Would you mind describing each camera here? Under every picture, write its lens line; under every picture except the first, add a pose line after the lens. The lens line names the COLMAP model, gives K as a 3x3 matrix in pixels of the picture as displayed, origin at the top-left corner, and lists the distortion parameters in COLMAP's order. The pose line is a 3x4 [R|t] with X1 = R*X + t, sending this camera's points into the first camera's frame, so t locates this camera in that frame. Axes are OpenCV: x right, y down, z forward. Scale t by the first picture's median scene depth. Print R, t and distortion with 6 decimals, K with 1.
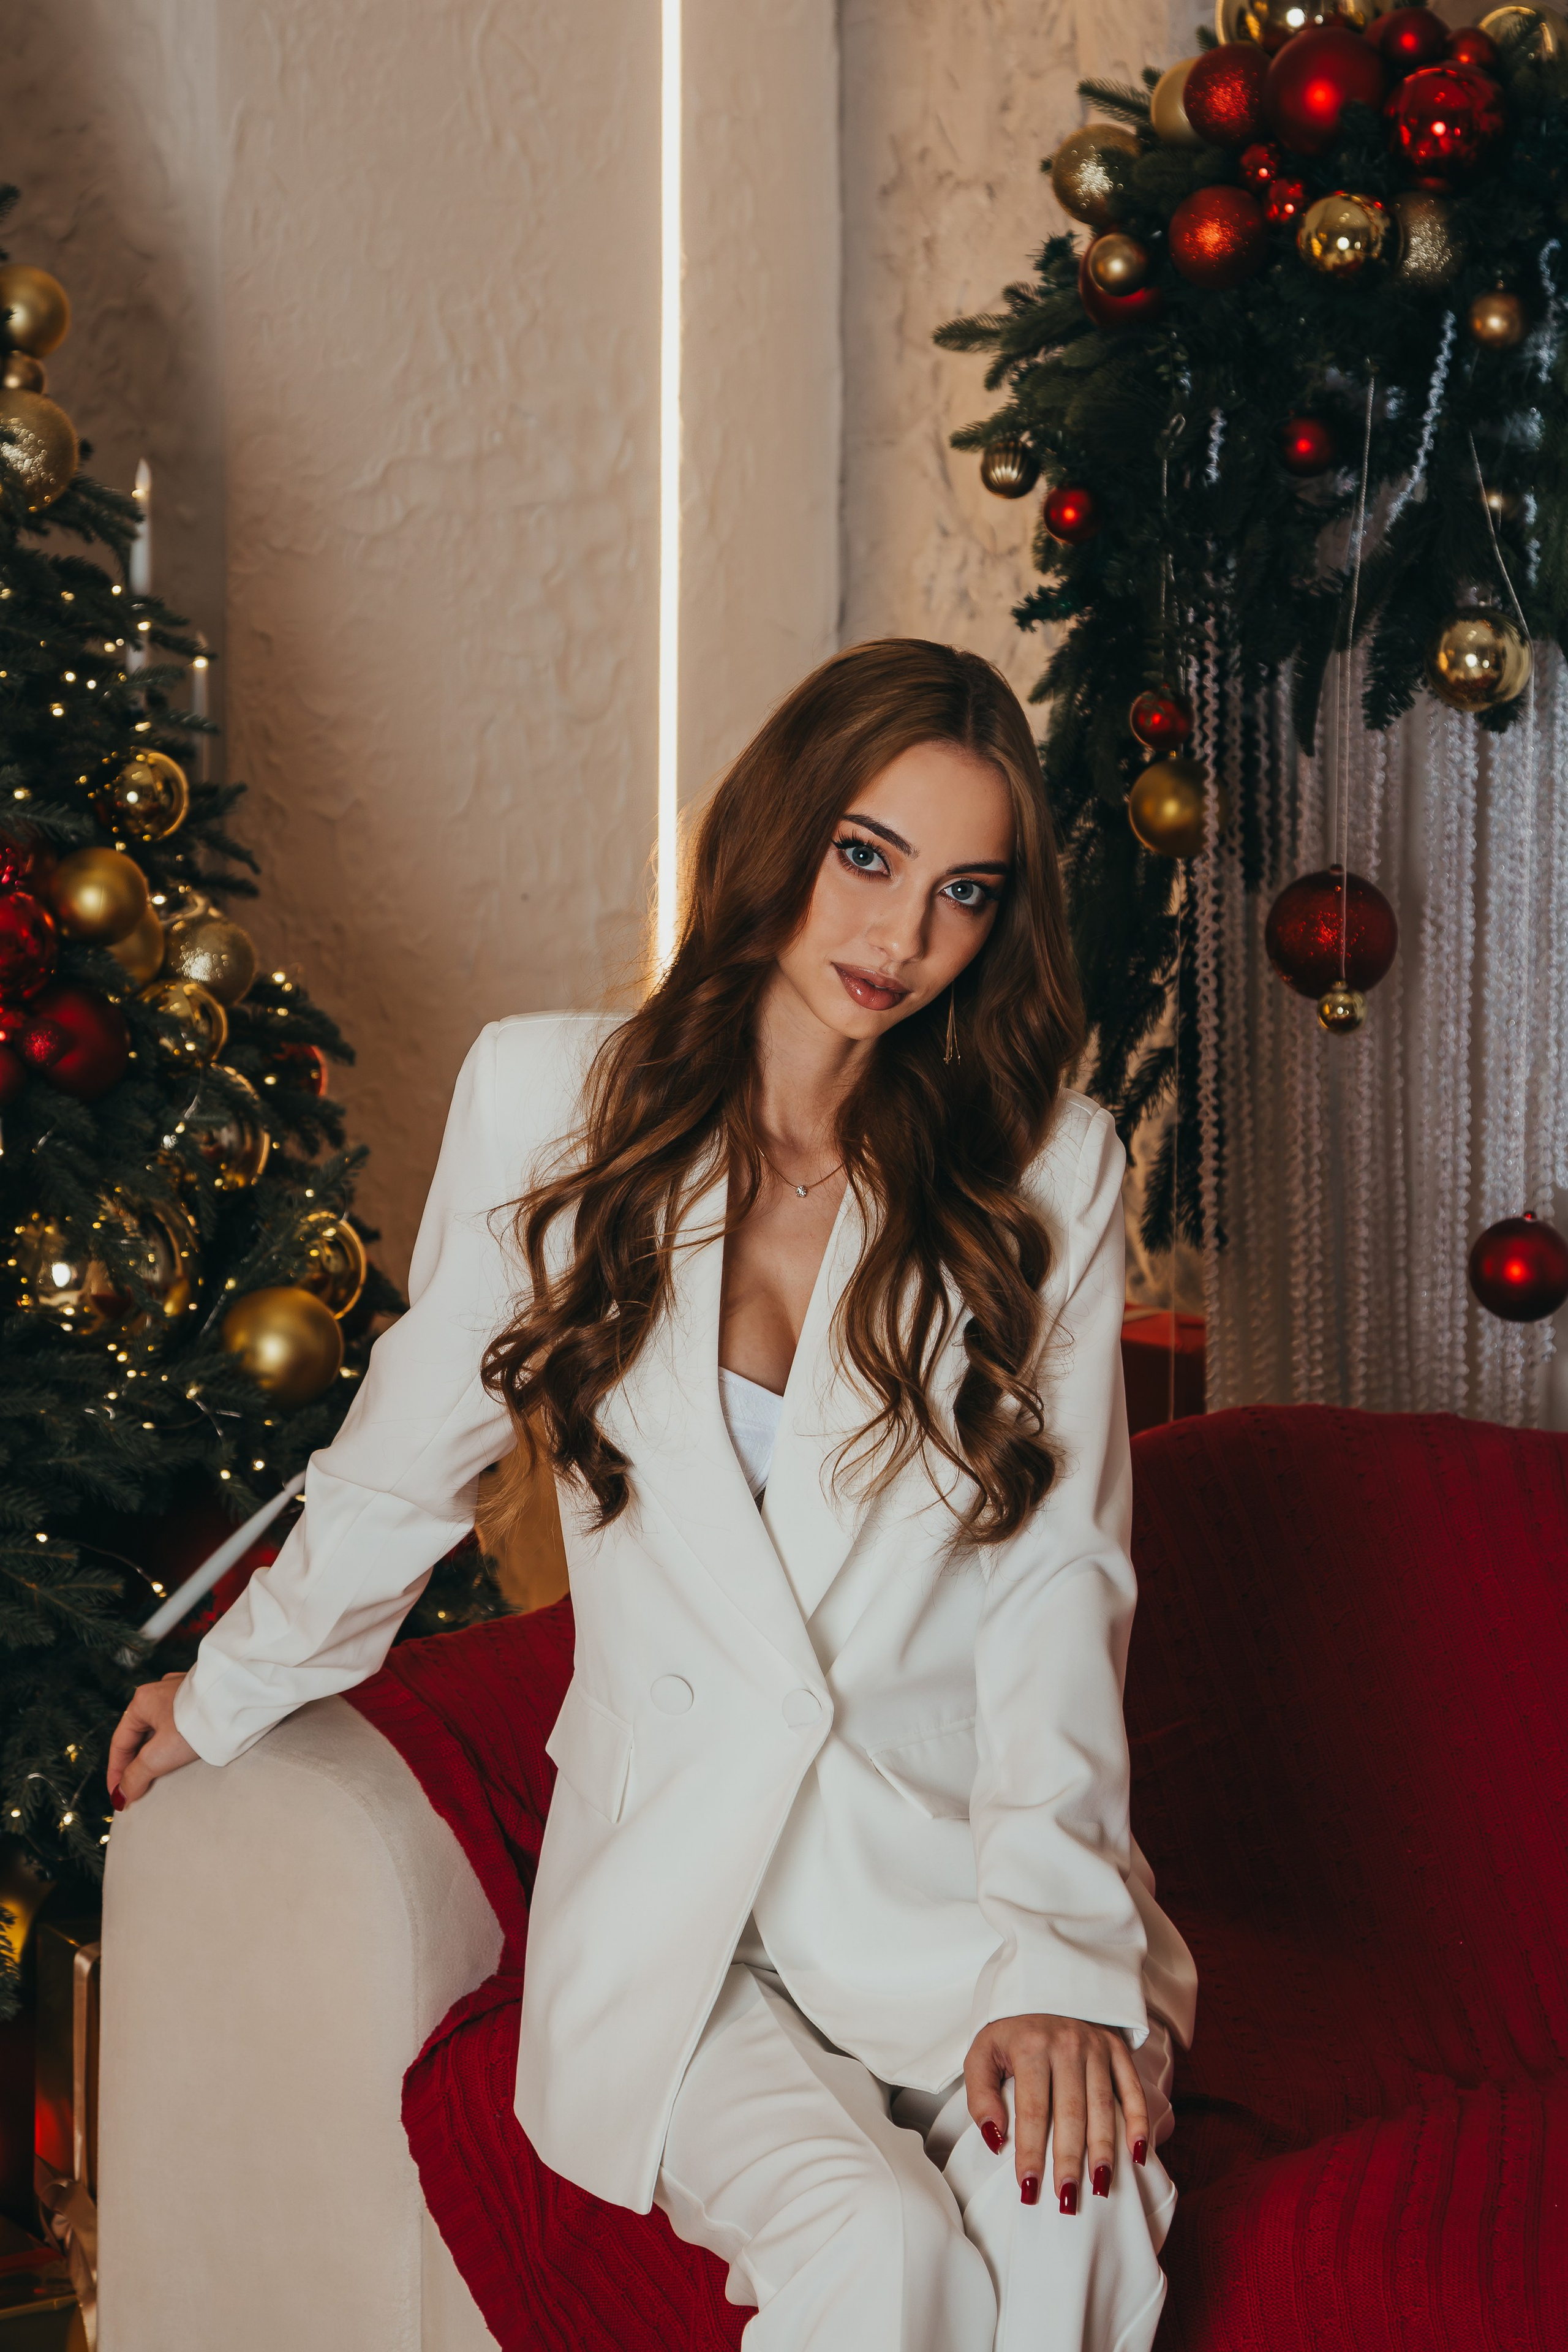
lens RADIAL K [[5673.0, 0, 783.9], [0, 5673.0, 894.3], [0, 0, 1]] dist [0.344075, 0.588783]
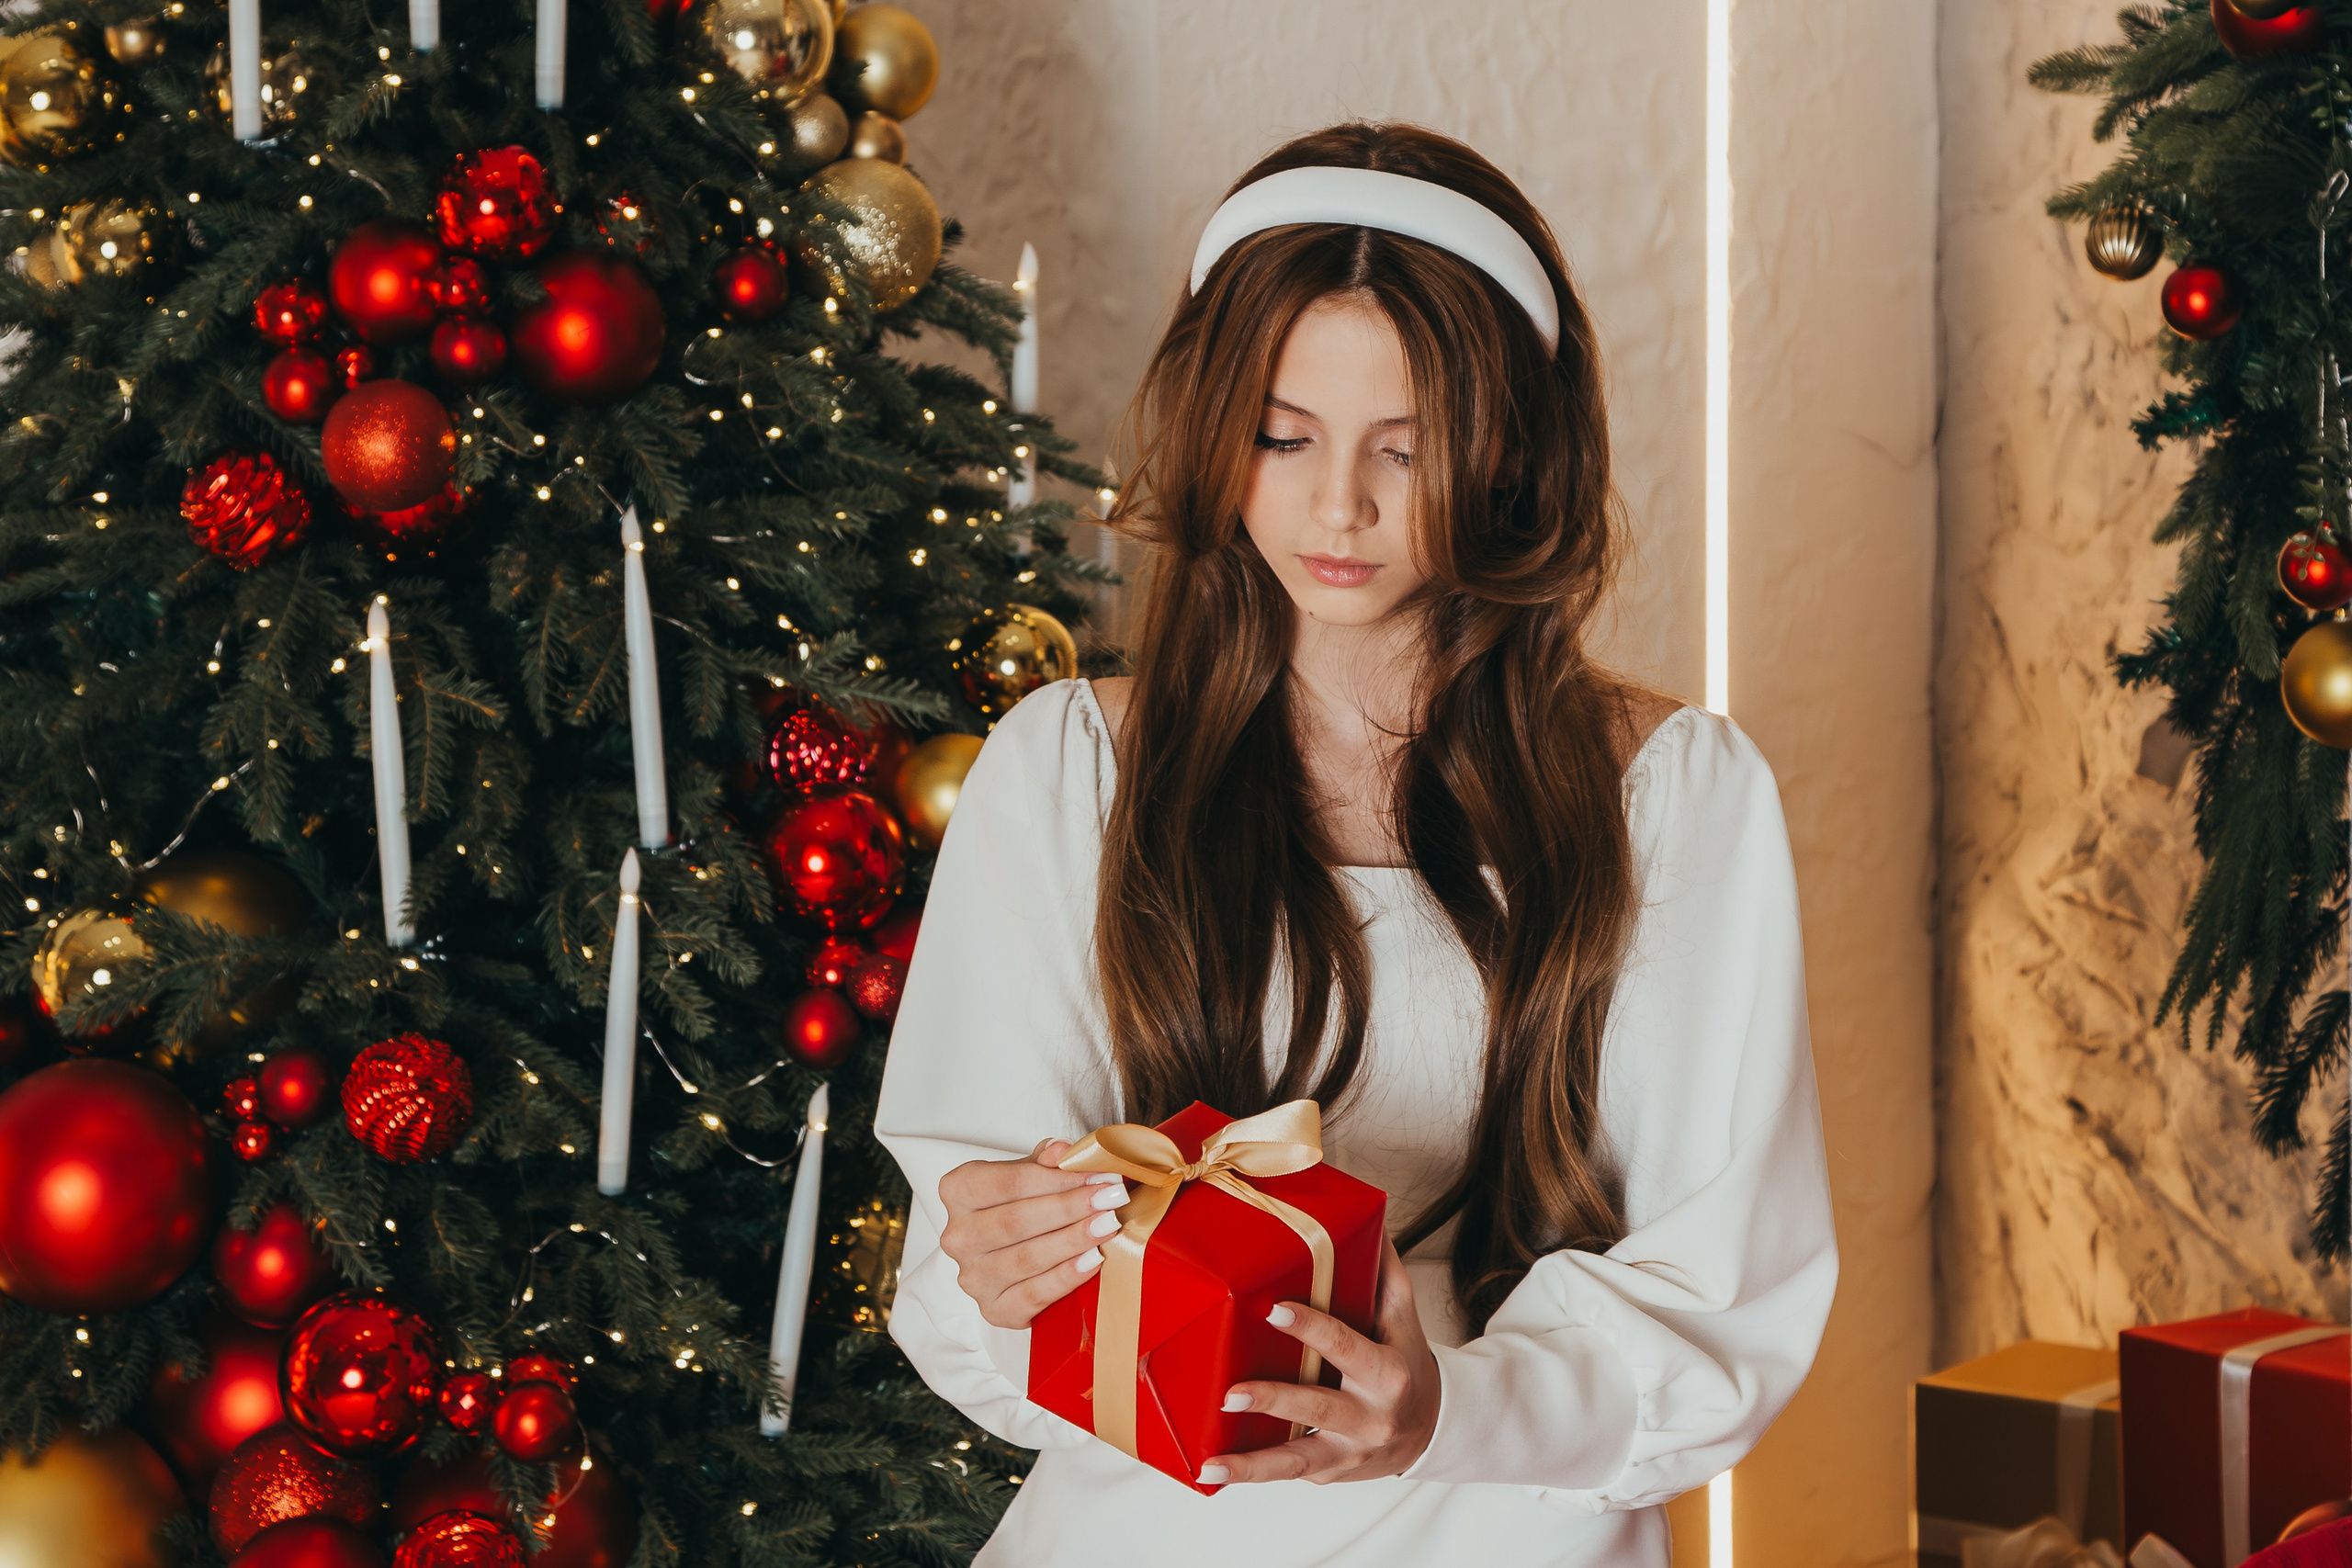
lens RADIAL K [[6153.7, 0, 1274.1], [0, 6153.7, 353.5], [0, 0, 1]] dist [0.162599, 0.481468]
pose [[0.993539, -0.007798, -0.113219, 0.019598], [0.001597, 0.998498, -0.054758, -0.013614], [0.113476, 0.054223, 0.992060, 0.150870]]
